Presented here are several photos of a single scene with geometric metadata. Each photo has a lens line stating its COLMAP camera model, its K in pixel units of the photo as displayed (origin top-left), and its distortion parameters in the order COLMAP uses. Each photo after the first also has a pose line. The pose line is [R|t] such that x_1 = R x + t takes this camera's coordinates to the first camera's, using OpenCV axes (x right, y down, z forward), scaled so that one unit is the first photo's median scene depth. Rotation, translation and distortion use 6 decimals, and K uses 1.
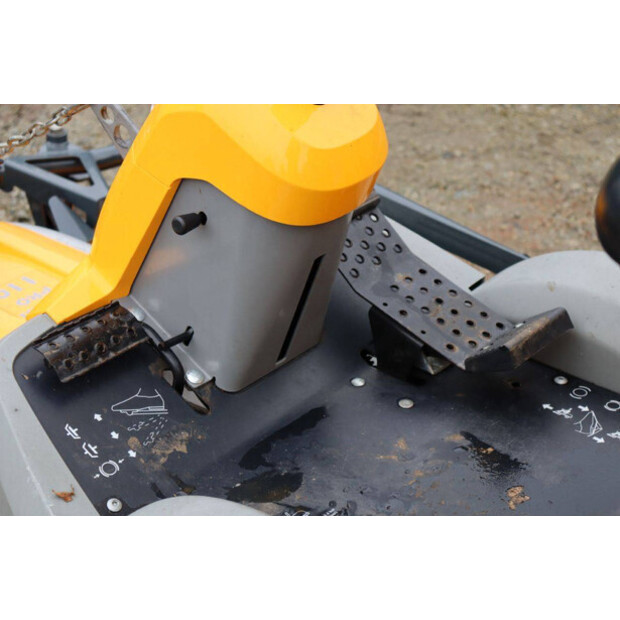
lens RADIAL K [[1439.1, 0, 310.0], [0, 1439.1, 310.0], [0, 0, 1]] dist [0.389765, 0.681166]
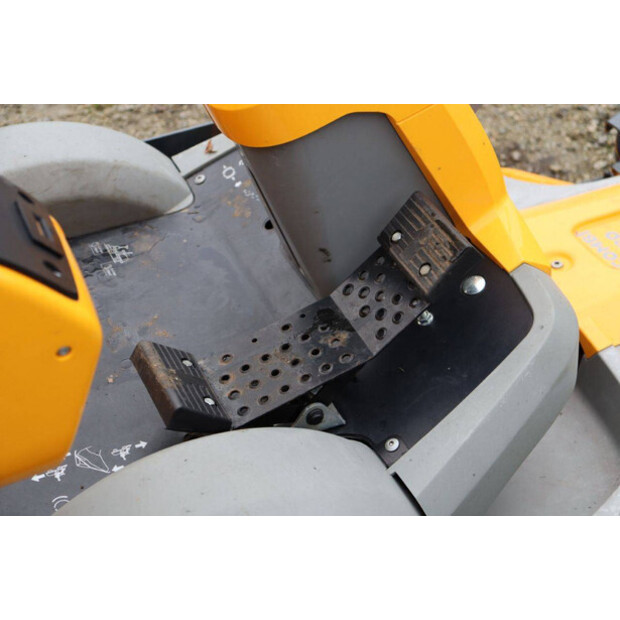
lens RADIAL K [[1249.3, 0, 321.4], [0, 1249.3, 310.4], [0, 0, 1]] dist [0.290973, 0.090229]
pose [[-0.407208, 0.572964, -0.711262, 0.647420], [-0.460726, 0.543547, 0.701632, -0.603576], [0.788615, 0.613407, 0.042643, 1.021559]]
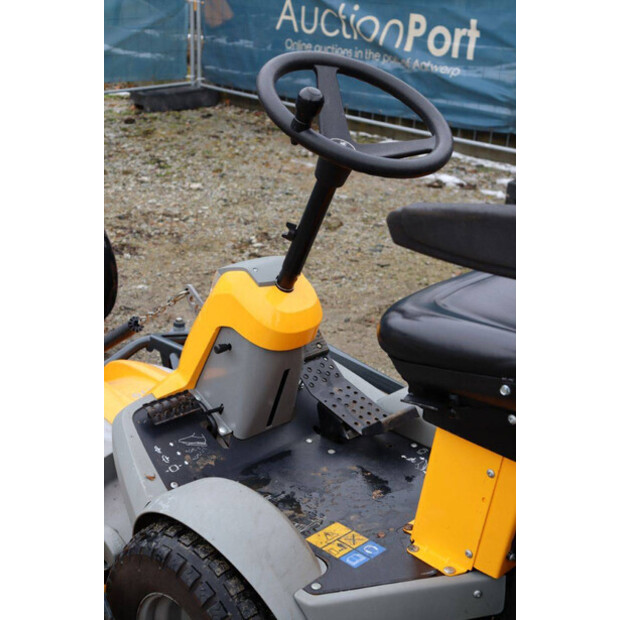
lens RADIAL K [[969.4, 0, 310.0], [0, 969.4, 310.0], [0, 0, 1]] dist [0.062147, 0.074386]
pose [[0.996218, 0.044928, -0.074374, 0.128531], [-0.057733, 0.981944, -0.180145, 0.116967], [0.064938, 0.183758, 0.980824, -0.313506]]
